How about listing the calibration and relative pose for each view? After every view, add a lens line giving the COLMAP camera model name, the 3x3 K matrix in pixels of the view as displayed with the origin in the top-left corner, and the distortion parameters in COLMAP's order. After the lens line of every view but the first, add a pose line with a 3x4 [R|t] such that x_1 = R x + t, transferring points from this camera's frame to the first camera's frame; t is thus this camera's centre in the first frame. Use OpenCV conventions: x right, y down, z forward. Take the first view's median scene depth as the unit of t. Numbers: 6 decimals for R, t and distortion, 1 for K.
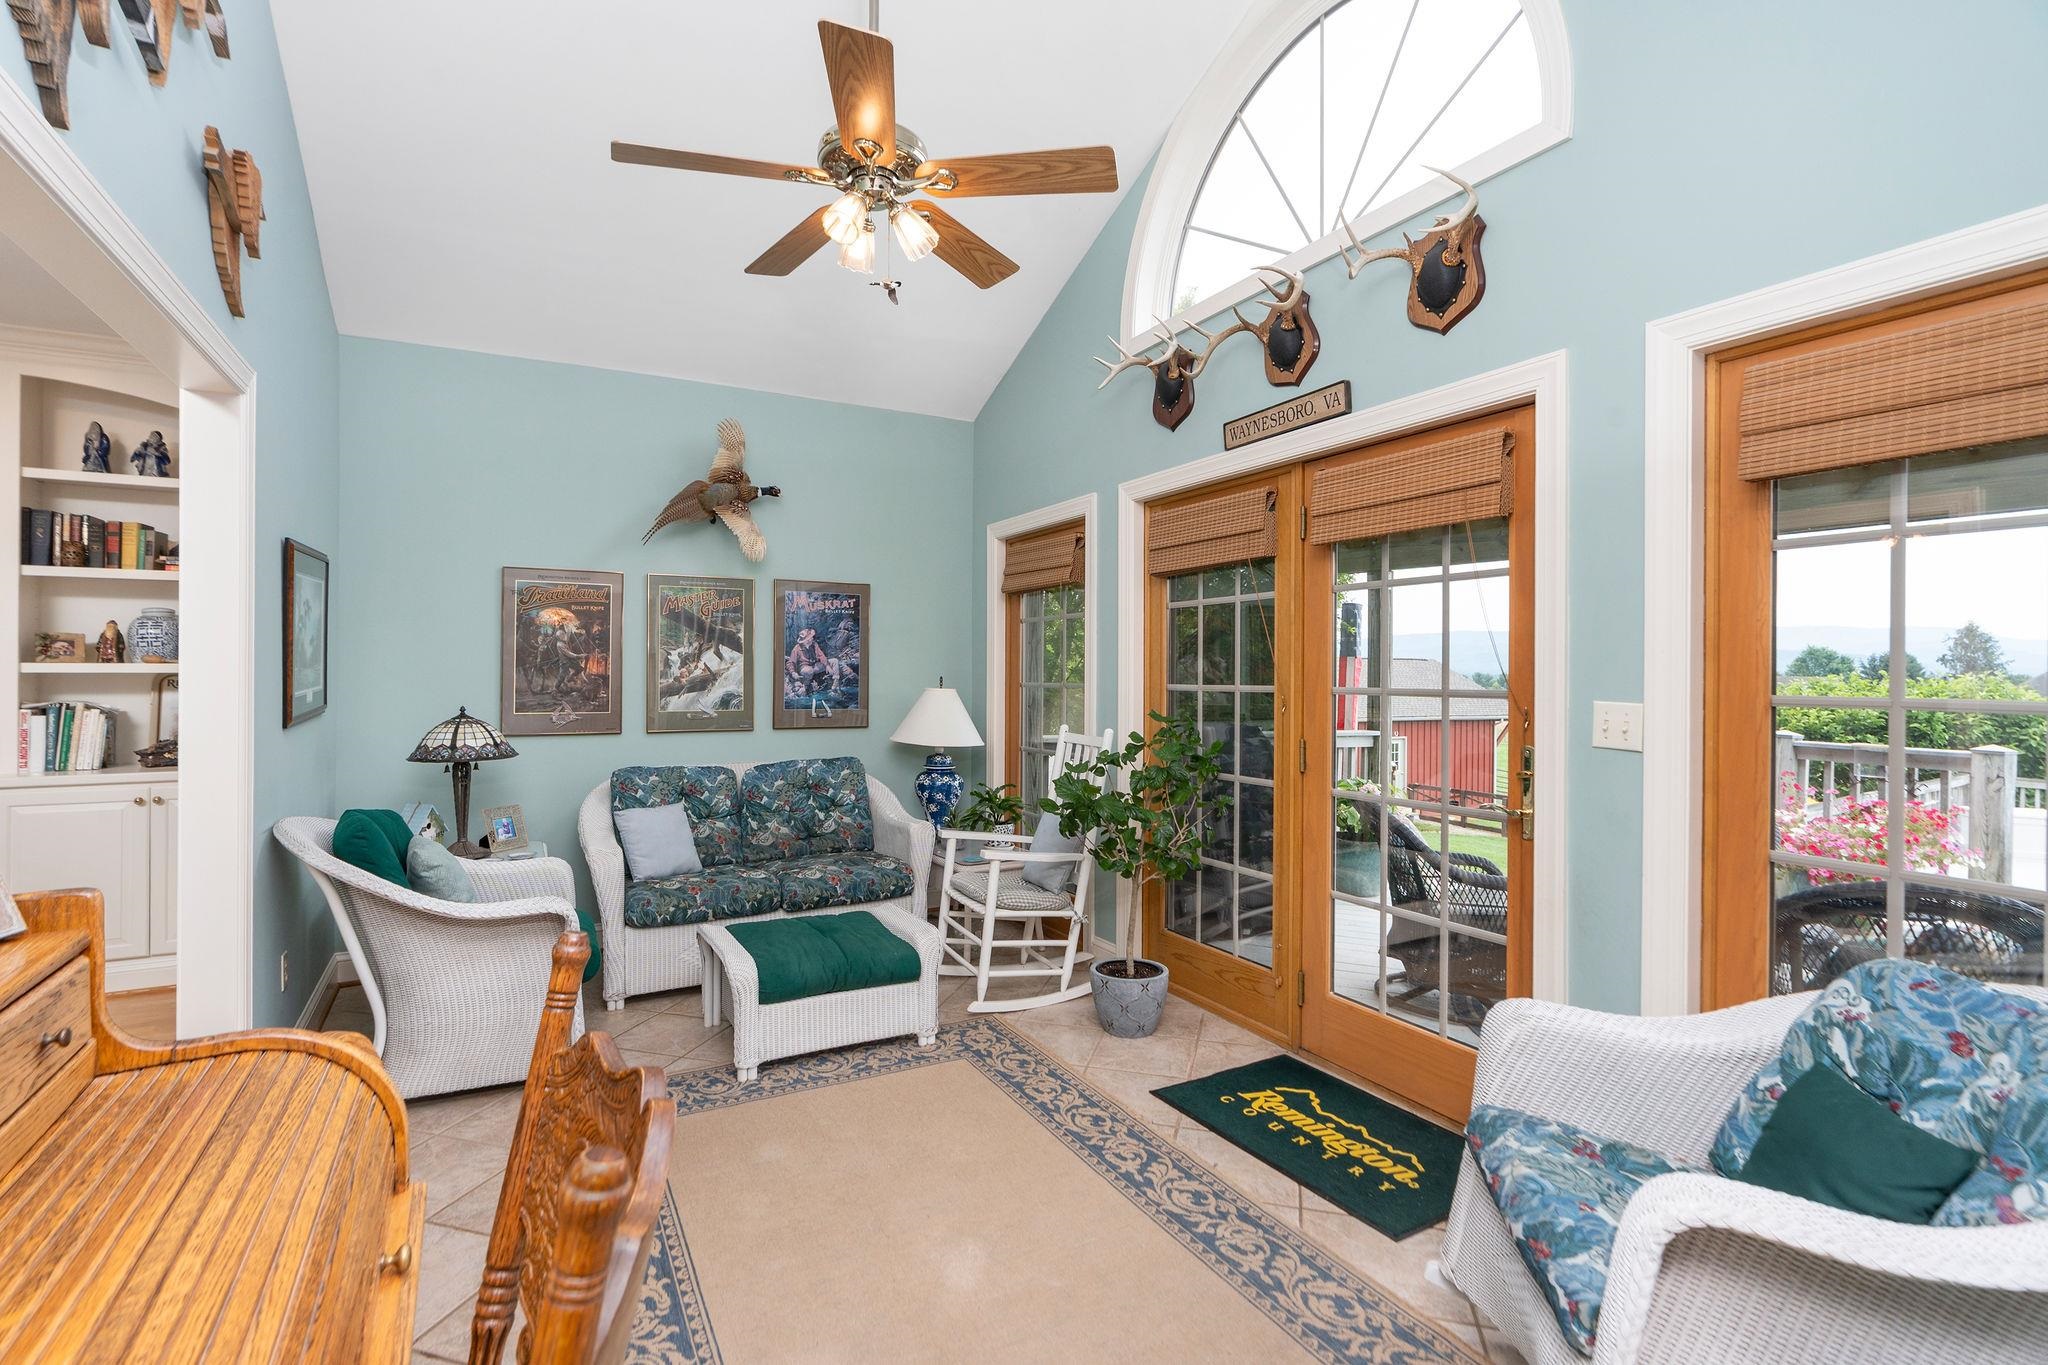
lens RADIAL K [[940.8, 0, 989.8], [0, 940.8, 664.6], [0, 0, 1]] dist [0.000424, 0.000248]
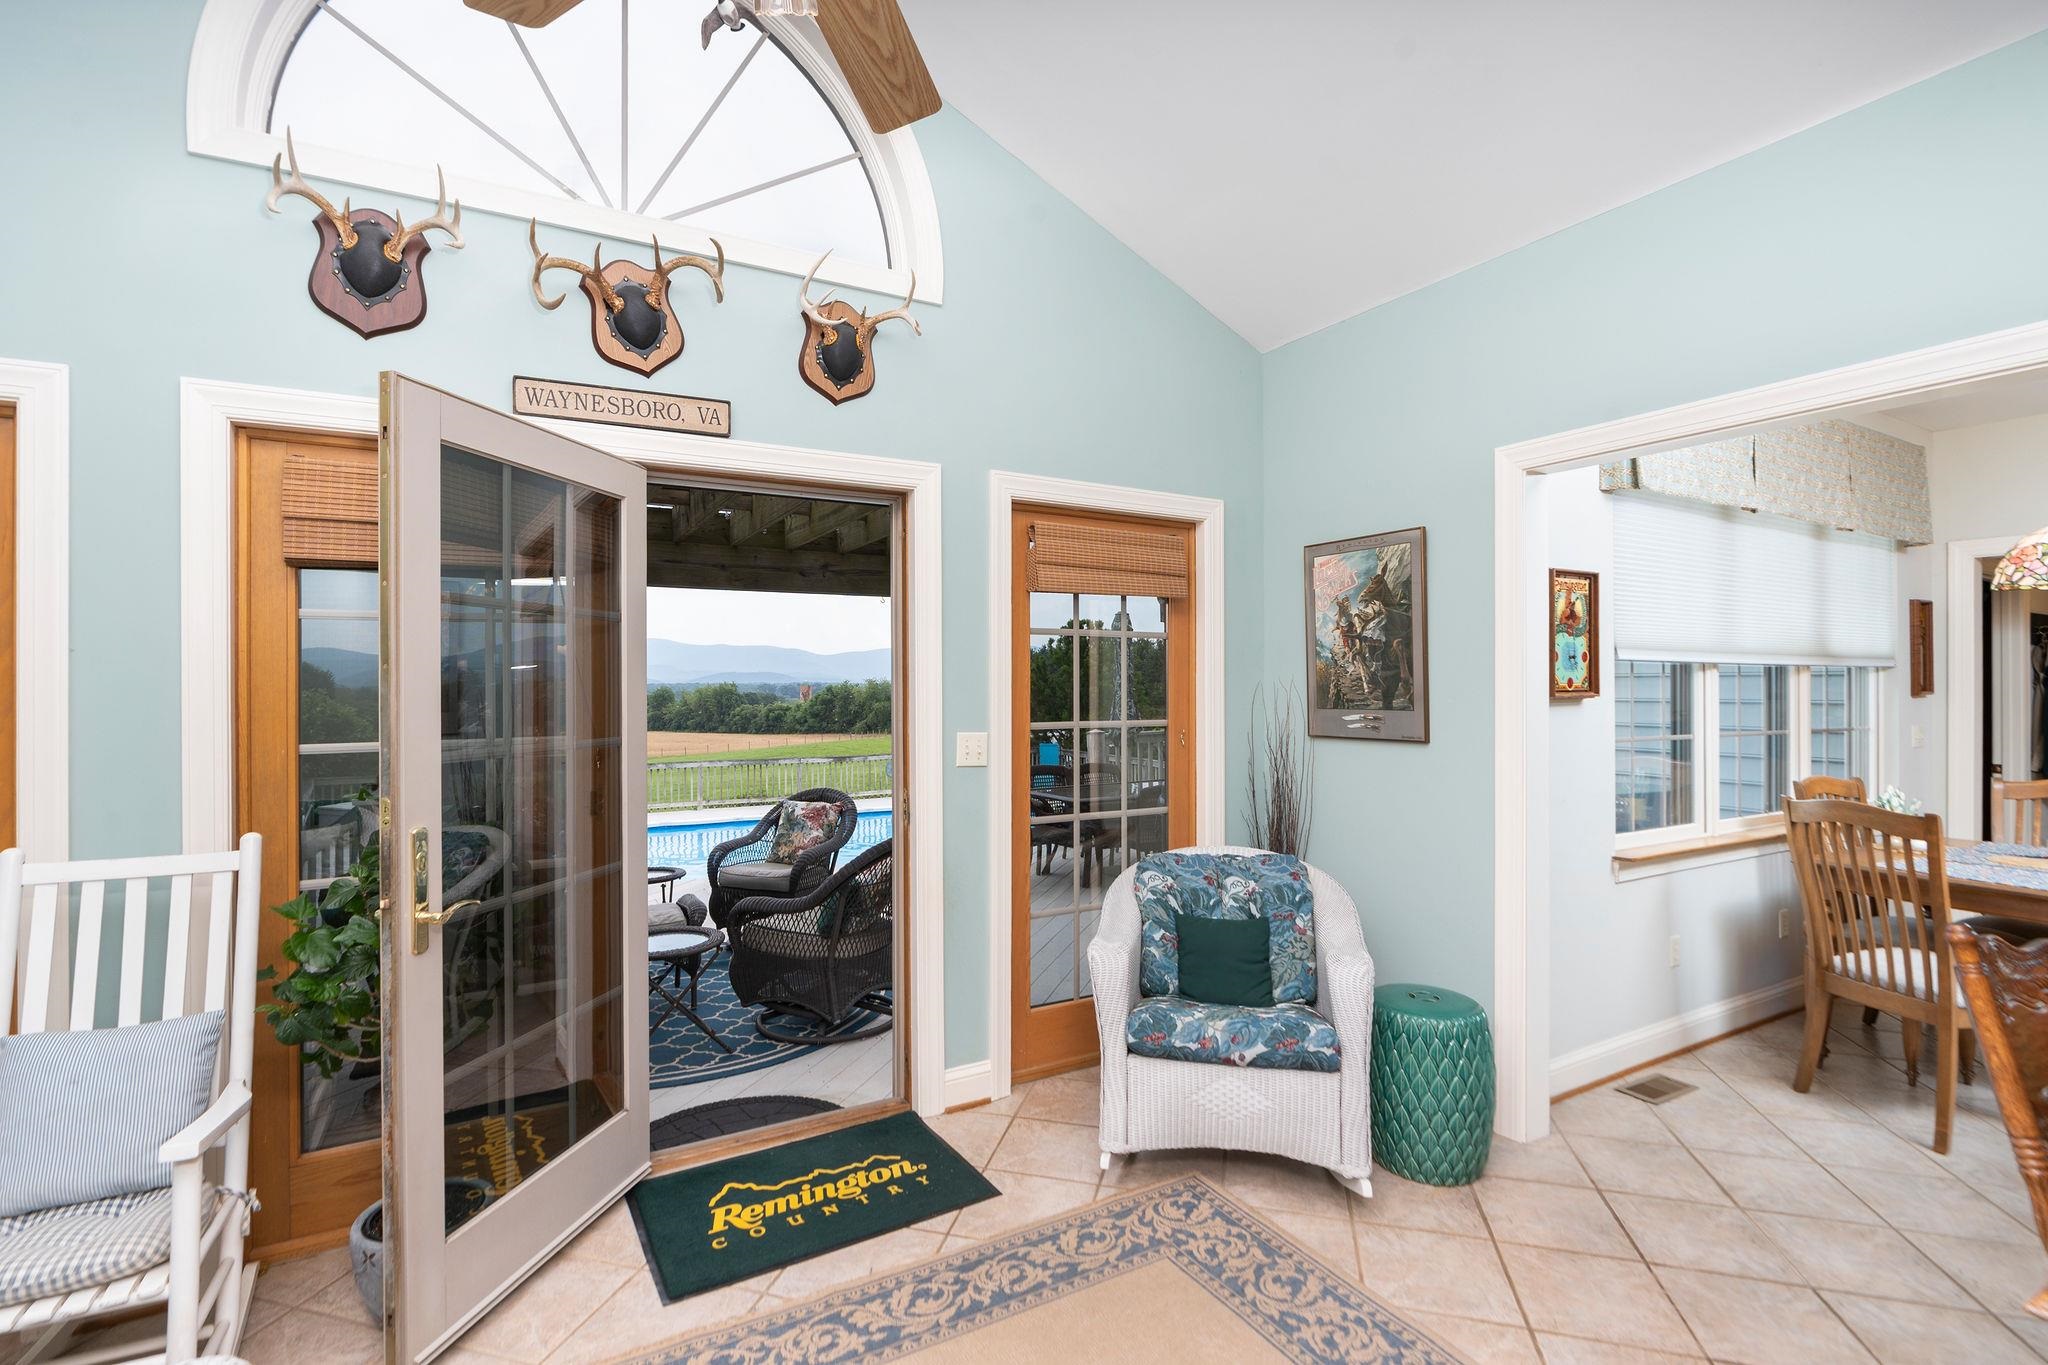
lens RADIAL K [[940.8, 0, 989.0], [0, 940.8, 688.8], [0, 0, 1]] dist [0.000424, 0.000248]
pose [[-0.021377, 0.000749, 0.999771, -0.617594], [-0.001555, 0.999998, -0.000782, -0.021180], [-0.999770, -0.001571, -0.021376, 0.847808]]
